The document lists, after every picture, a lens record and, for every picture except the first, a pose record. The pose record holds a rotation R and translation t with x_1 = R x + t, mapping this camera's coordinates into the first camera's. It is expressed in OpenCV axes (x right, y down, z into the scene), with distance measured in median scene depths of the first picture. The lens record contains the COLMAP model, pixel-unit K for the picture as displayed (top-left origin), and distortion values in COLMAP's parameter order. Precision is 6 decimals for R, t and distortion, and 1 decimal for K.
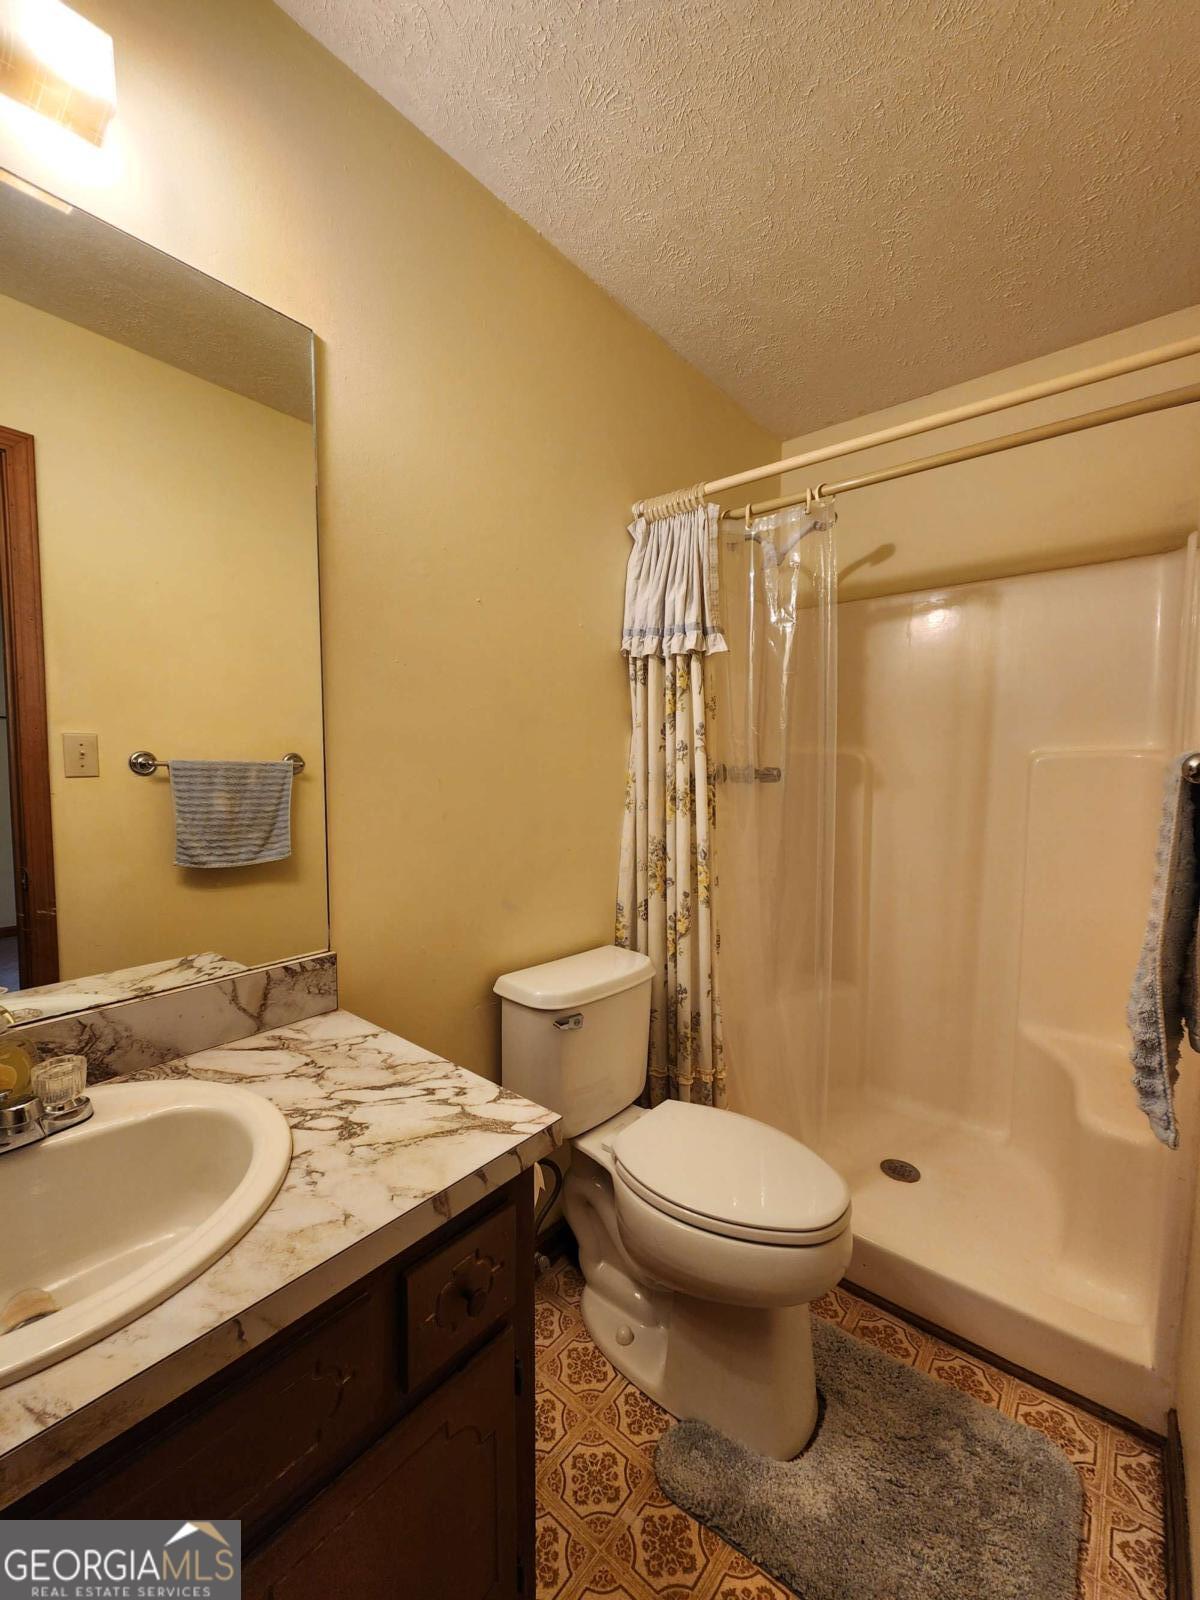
lens RADIAL K [[649.6, 0, 590.7], [0, 649.6, 794.4], [0, 0, 1]] dist [0.000771, -0.003621]
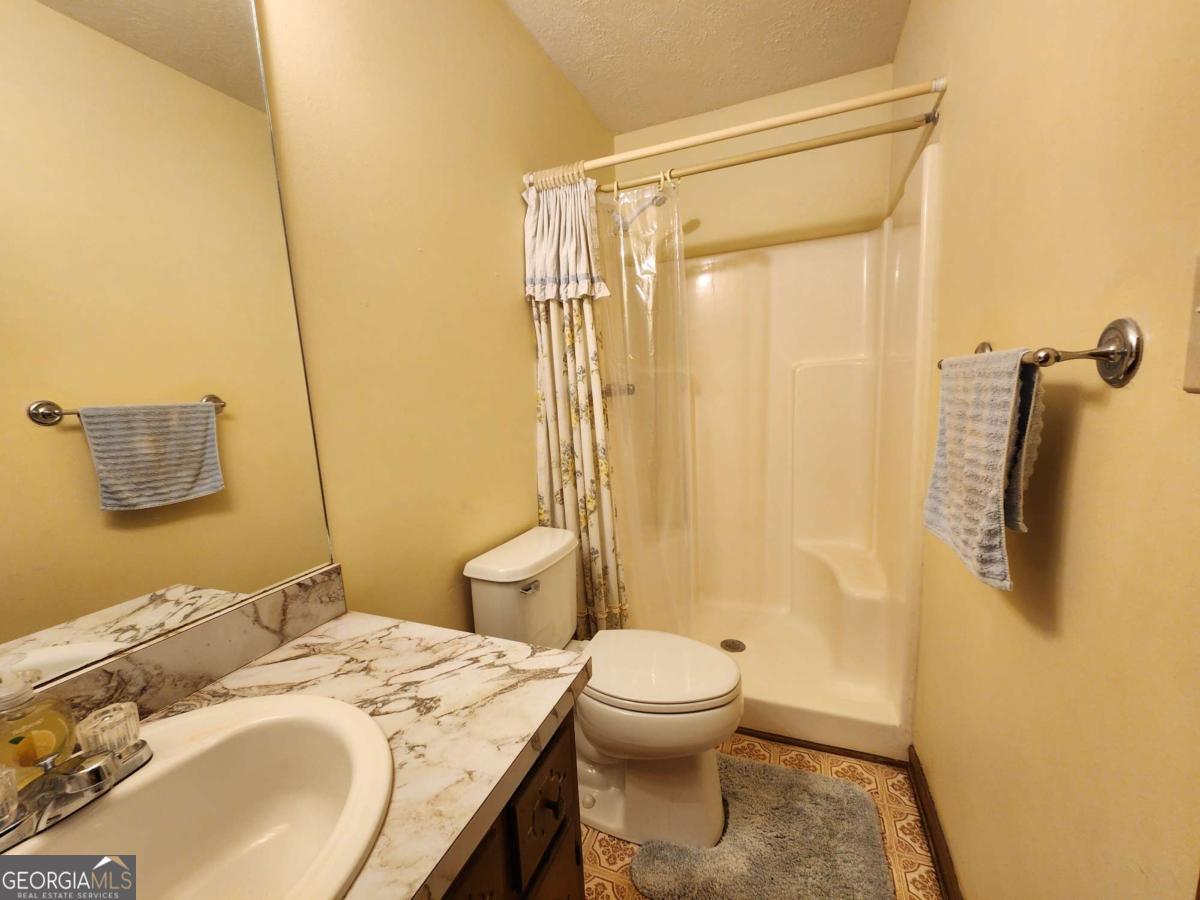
lens RADIAL K [[487.2, 0, 592.7], [0, 487.2, 449.1], [0, 0, 1]] dist [0.000771, -0.003621]
pose [[0.951306, -0.092650, 0.293996, -0.183100], [0.069964, 0.993767, 0.086790, 0.001065], [-0.300204, -0.061995, 0.951858, 0.062286]]
